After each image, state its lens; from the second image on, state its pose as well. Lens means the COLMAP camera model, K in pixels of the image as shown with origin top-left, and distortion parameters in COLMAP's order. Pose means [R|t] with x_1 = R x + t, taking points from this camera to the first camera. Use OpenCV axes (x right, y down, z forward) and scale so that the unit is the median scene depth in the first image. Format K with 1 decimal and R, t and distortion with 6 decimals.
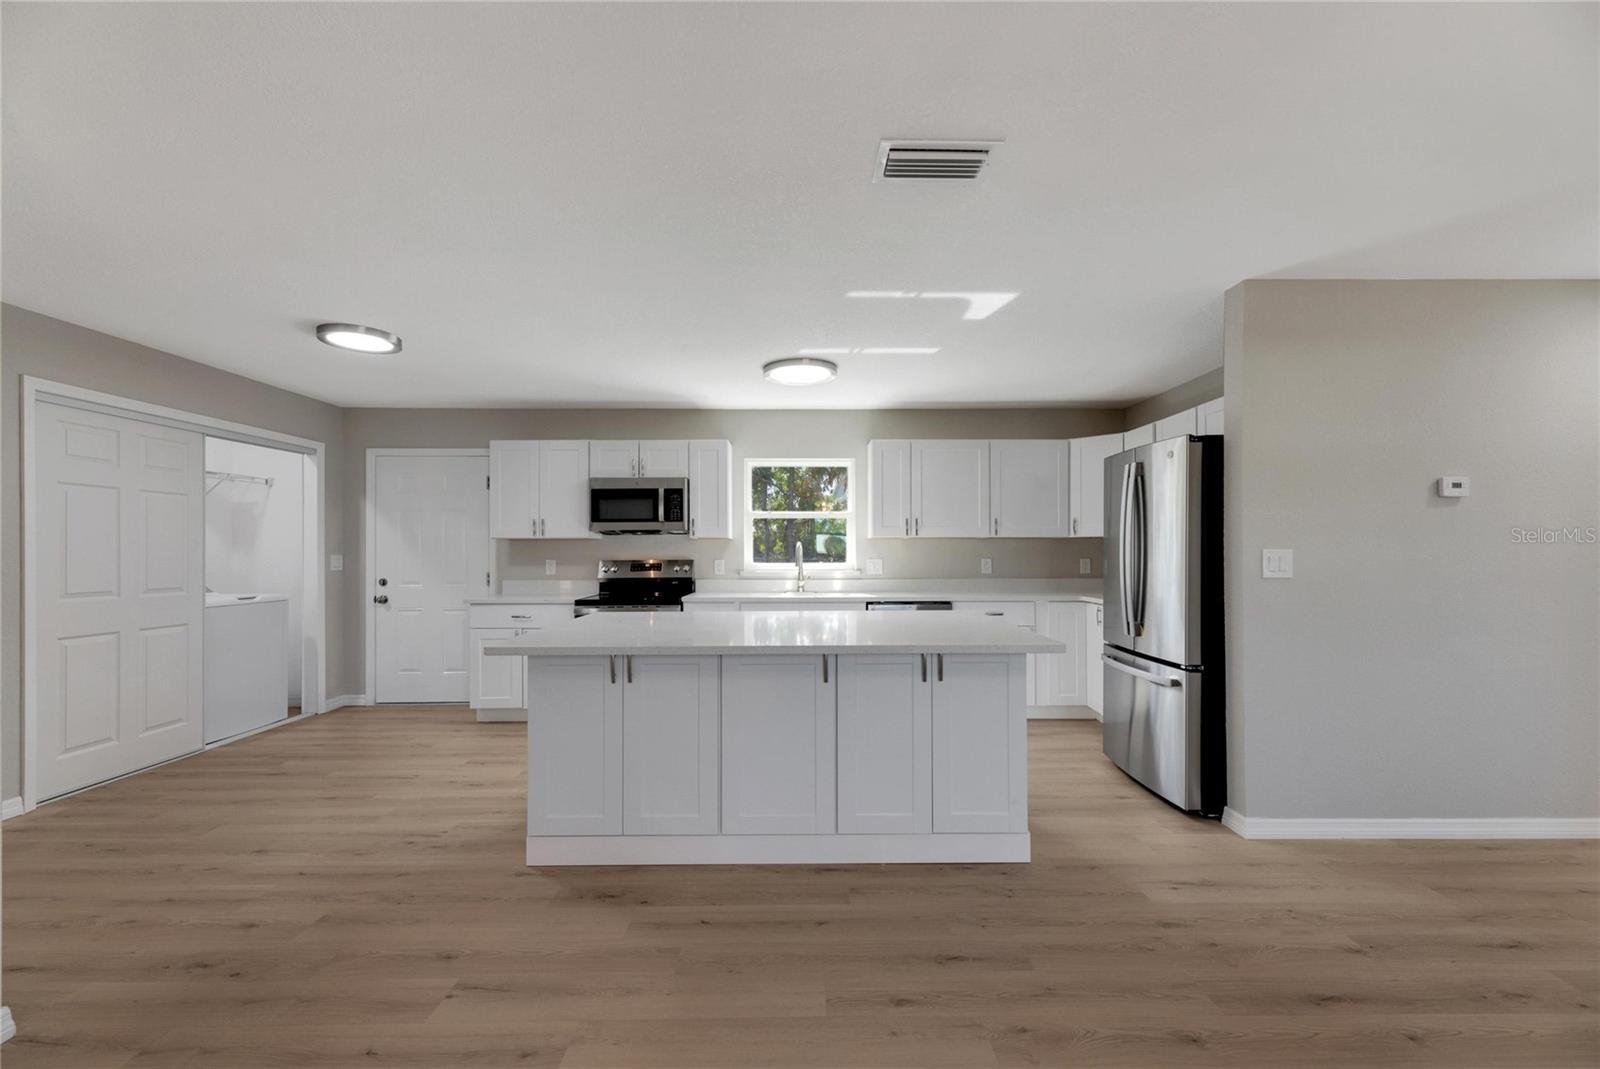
lens RADIAL K [[644.5, 0, 801.7], [0, 644.5, 549.4], [0, 0, 1]] dist [0.012426, -0.002445]
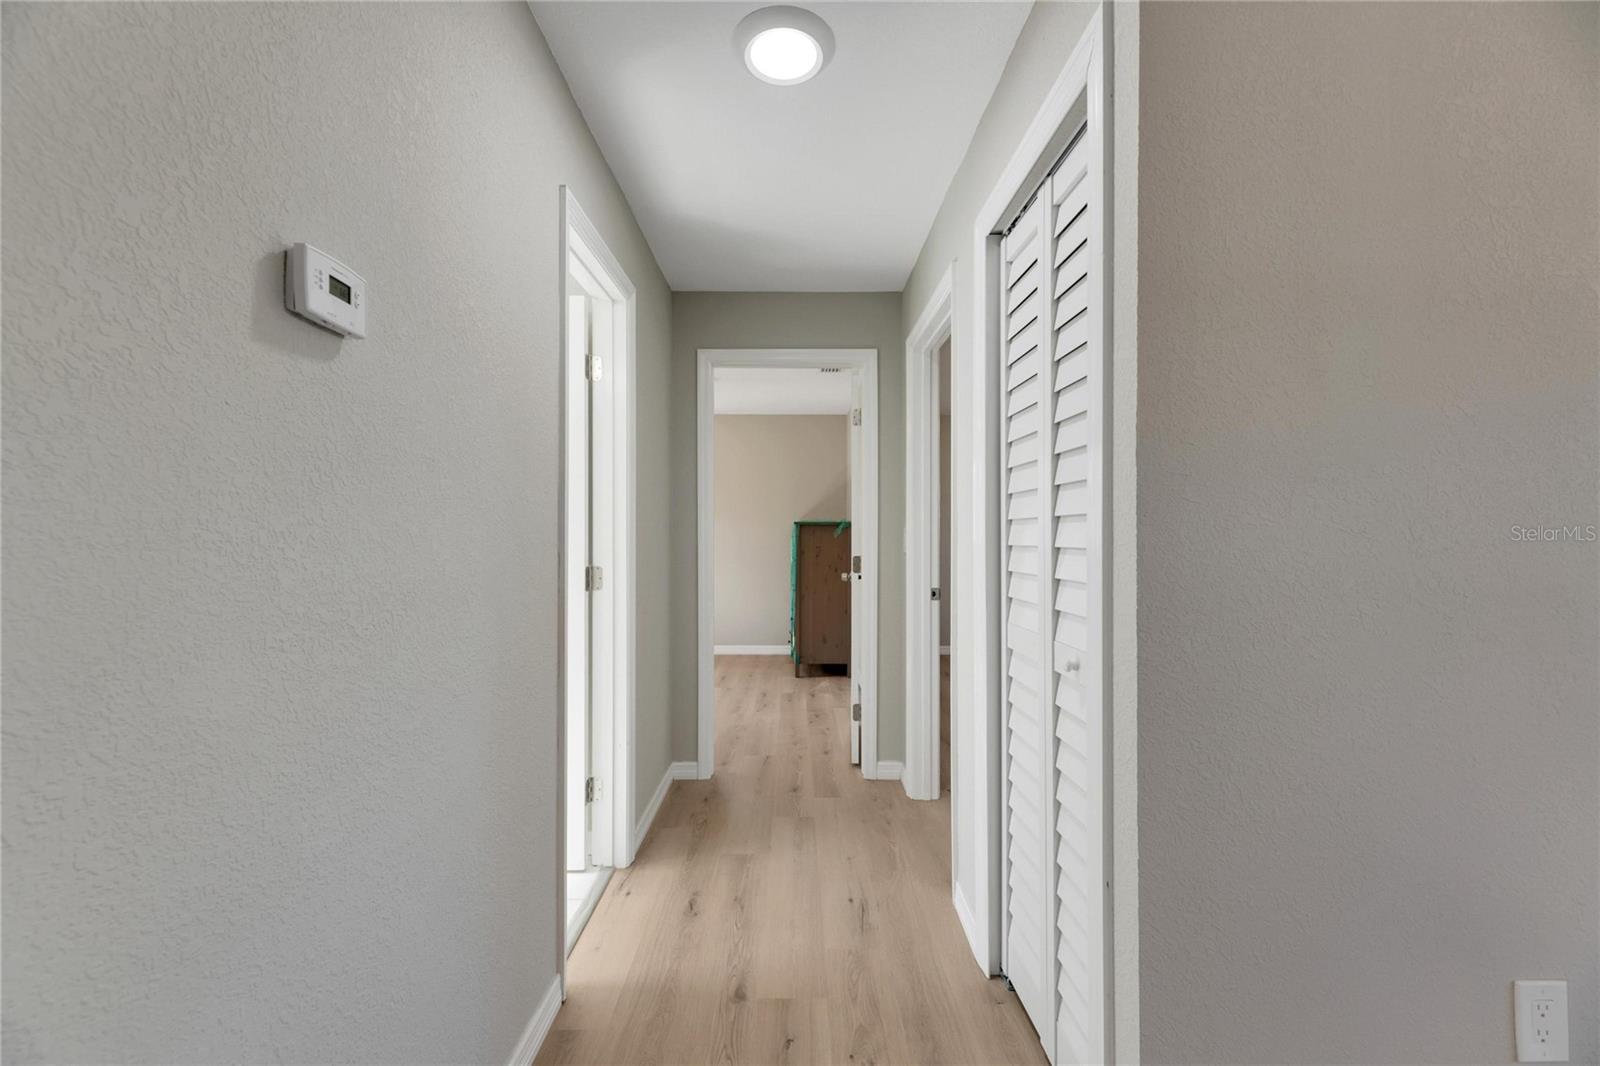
lens RADIAL K [[644.5, 0, 789.3], [0, 644.5, 530.4], [0, 0, 1]] dist [0.012426, -0.002445]
pose [[0.014598, 0.007862, 0.999863, 0.438070], [-0.004796, 0.999958, -0.007793, 0.009673], [-0.999882, -0.004681, 0.014635, 0.486655]]
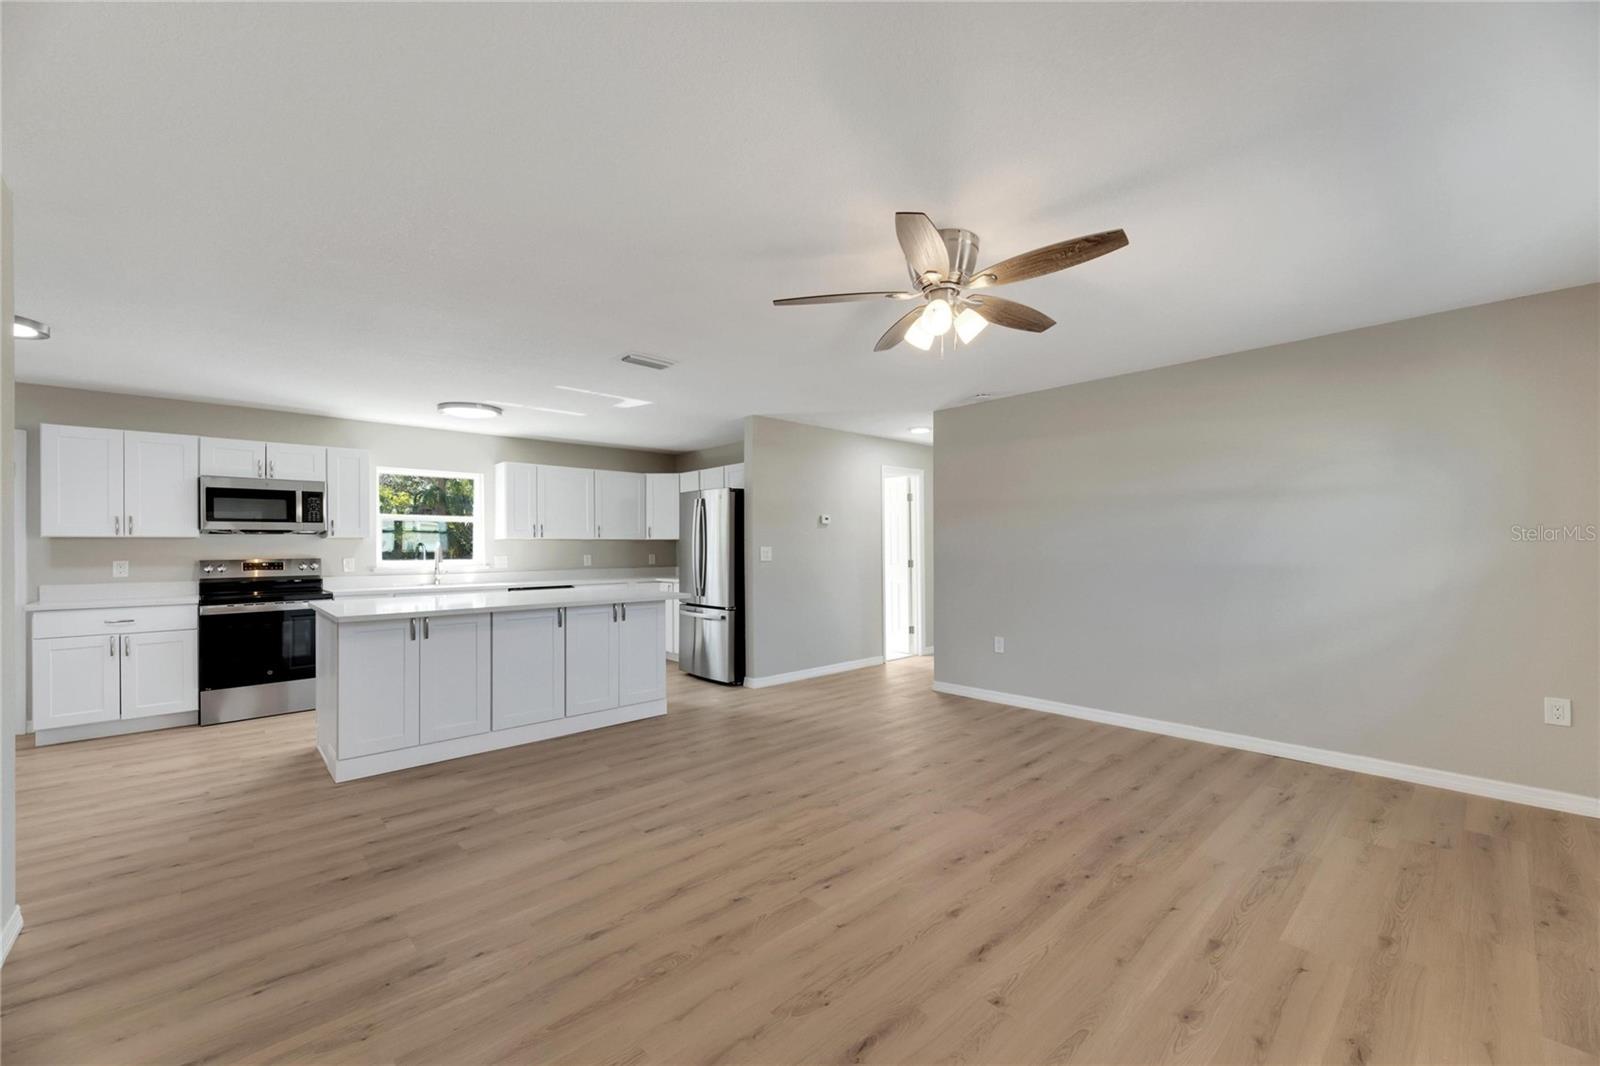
lens RADIAL K [[644.5, 0, 809.2], [0, 644.5, 542.1], [0, 0, 1]] dist [0.012426, -0.002445]
pose [[0.730425, 0.003571, 0.682983, -0.354121], [0.003327, 0.999956, -0.008786, 0.001782], [-0.682984, 0.008690, 0.730381, -0.370520]]
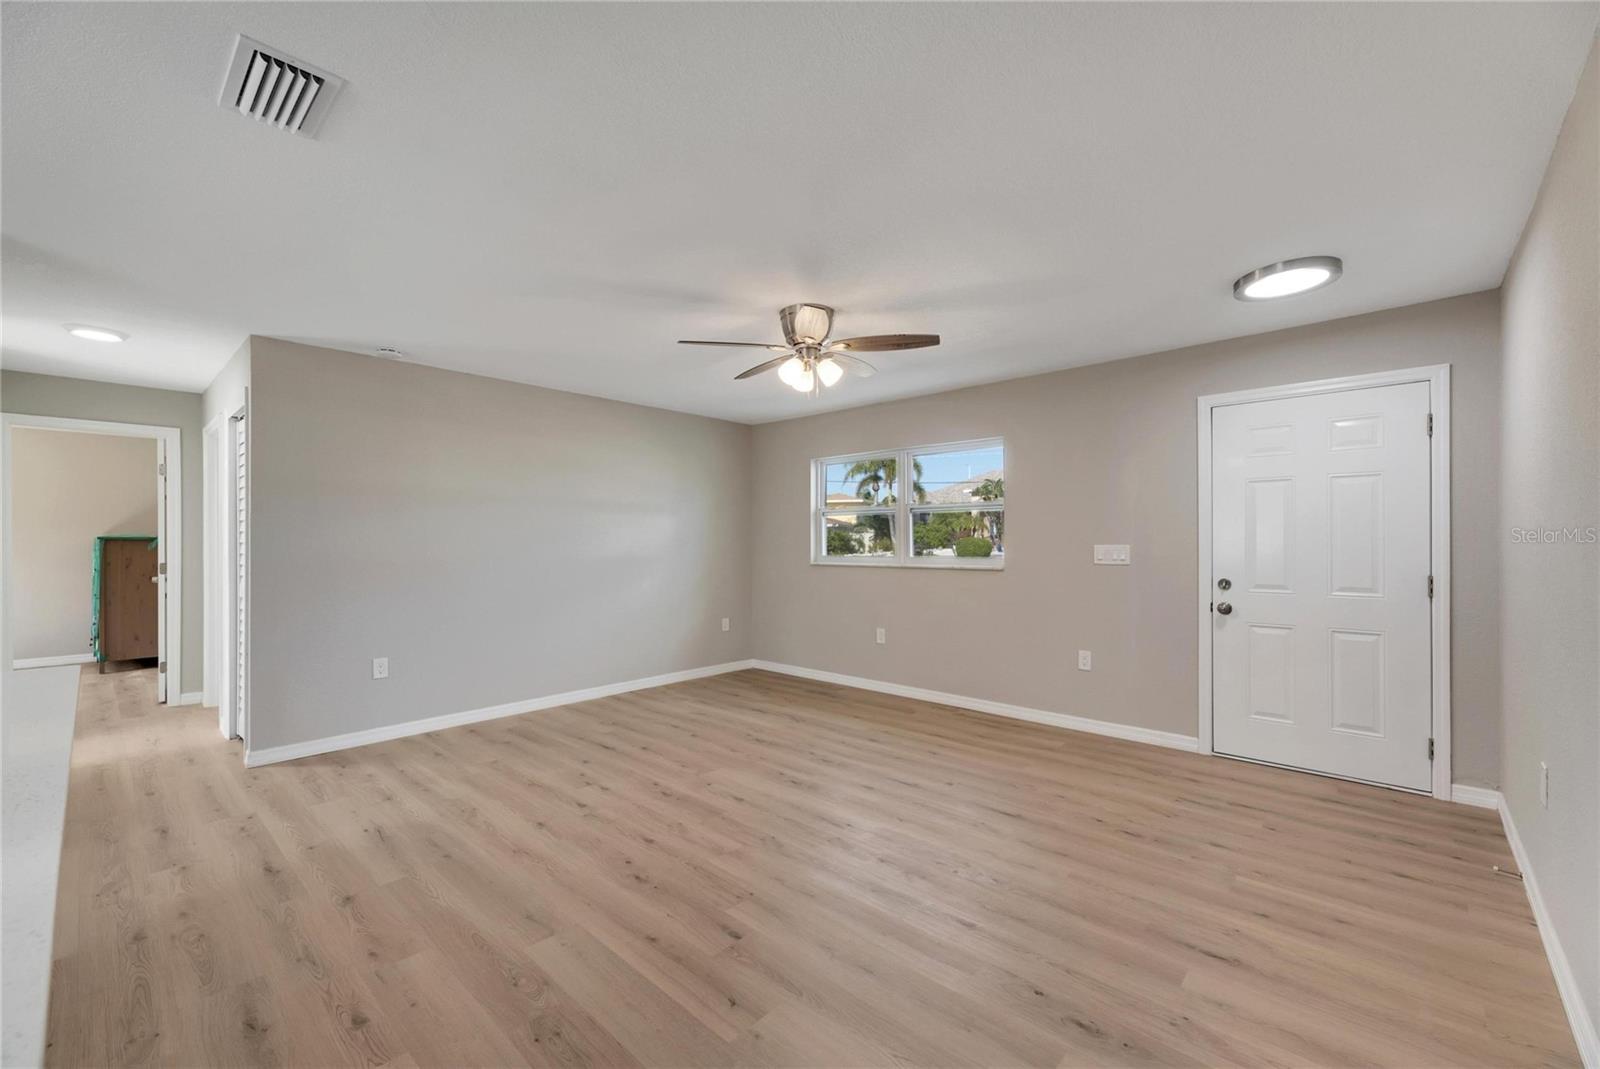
lens RADIAL K [[644.5, 0, 804.4], [0, 644.5, 542.1], [0, 0, 1]] dist [0.012426, -0.002445]
pose [[-0.735444, 0.004258, 0.677572, -0.379658], [0.003116, 0.999991, -0.002902, 0.002924], [-0.677578, -0.000023, -0.735451, 0.495366]]
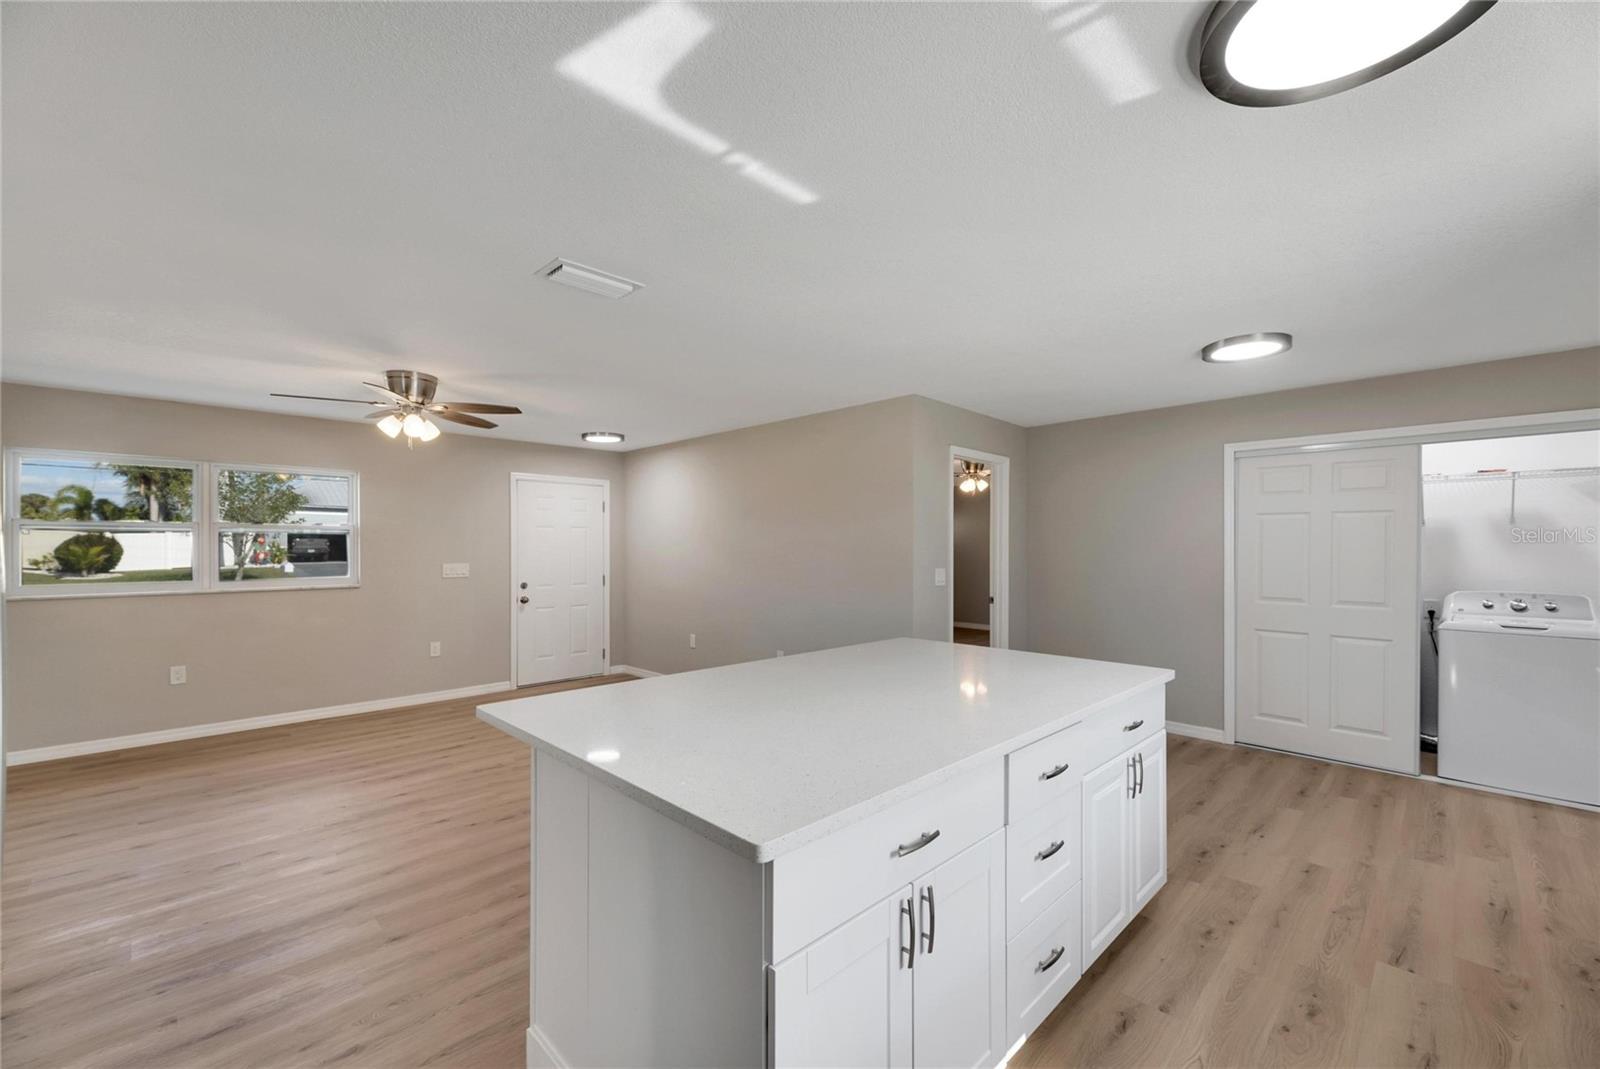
lens RADIAL K [[644.5, 0, 799.2], [0, 644.5, 549.1], [0, 0, 1]] dist [0.012426, -0.002445]
pose [[-0.713103, 0.003553, -0.701050, 0.349793], [0.002140, 0.999994, 0.002891, -0.026614], [0.701056, 0.000562, -0.713106, 0.945193]]
